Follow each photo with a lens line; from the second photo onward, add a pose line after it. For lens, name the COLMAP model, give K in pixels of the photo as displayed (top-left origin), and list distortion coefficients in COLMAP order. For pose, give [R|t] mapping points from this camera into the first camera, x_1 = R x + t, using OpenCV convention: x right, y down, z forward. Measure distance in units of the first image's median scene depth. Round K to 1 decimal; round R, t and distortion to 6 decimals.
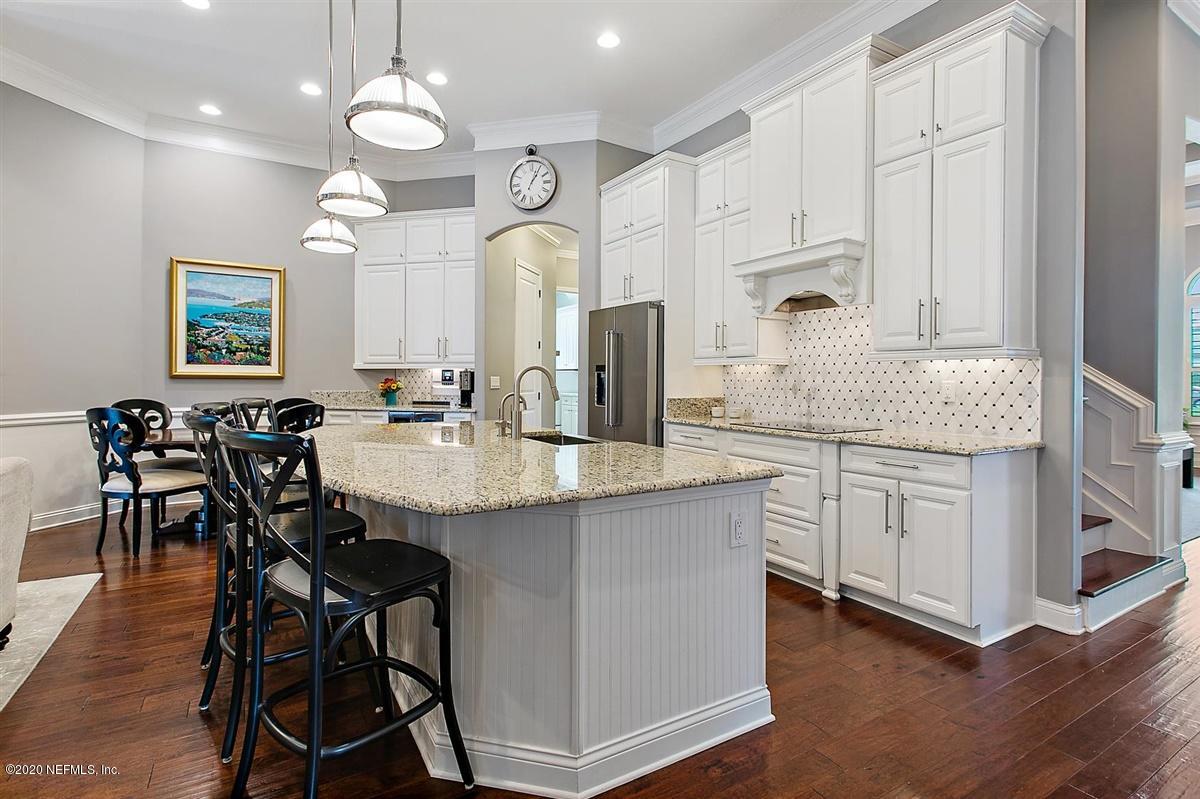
lens RADIAL K [[574.7, 0, 592.7], [0, 574.7, 382.2], [0, 0, 1]] dist [-0.003927, 0.002030]
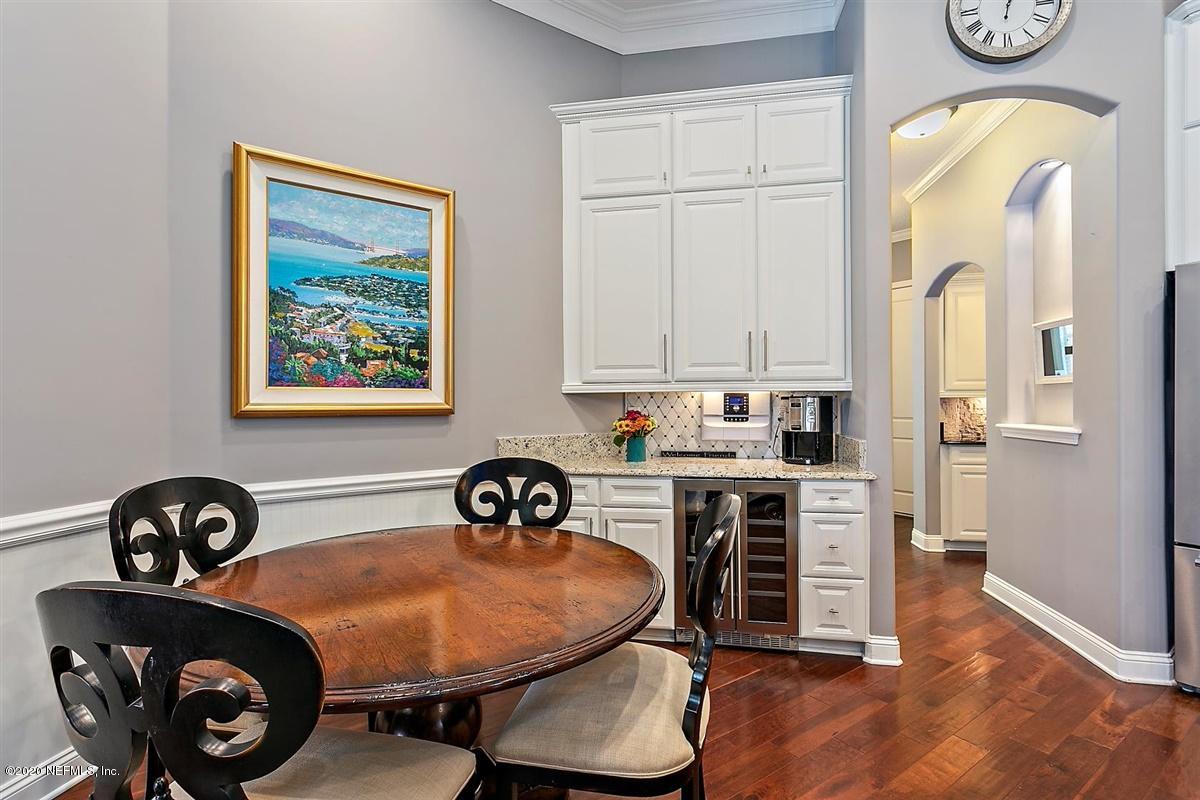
lens RADIAL K [[574.7, 0, 599.6], [0, 574.7, 400.2], [0, 0, 1]] dist [-0.003927, 0.002030]
pose [[0.998187, -0.008748, 0.059553, -0.463703], [0.009036, 0.999949, -0.004571, -0.015524], [-0.059510, 0.005101, 0.998215, 0.522377]]
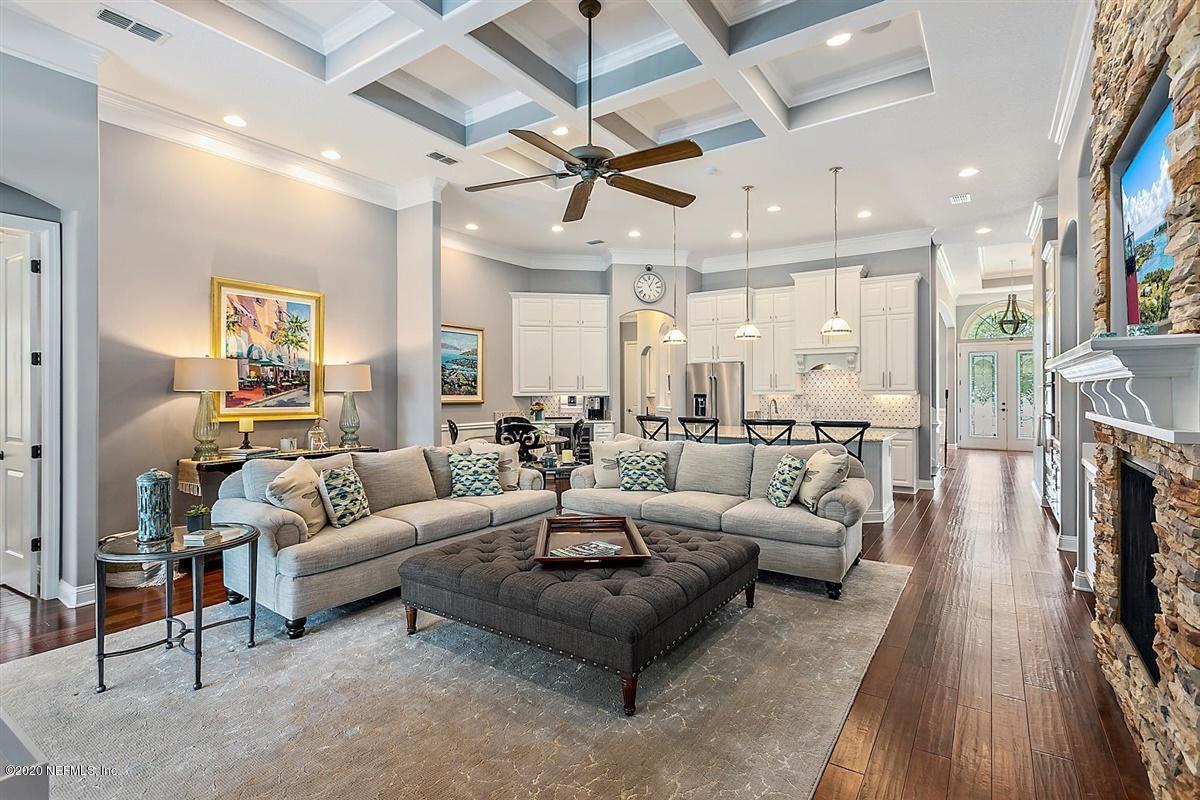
lens RADIAL K [[574.7, 0, 594.4], [0, 574.7, 391.6], [0, 0, 1]] dist [-0.003927, 0.002030]
pose [[0.916406, -0.006857, 0.400192, -0.908051], [0.009632, 0.999941, -0.004924, -0.028744], [-0.400135, 0.008367, 0.916418, -0.476960]]
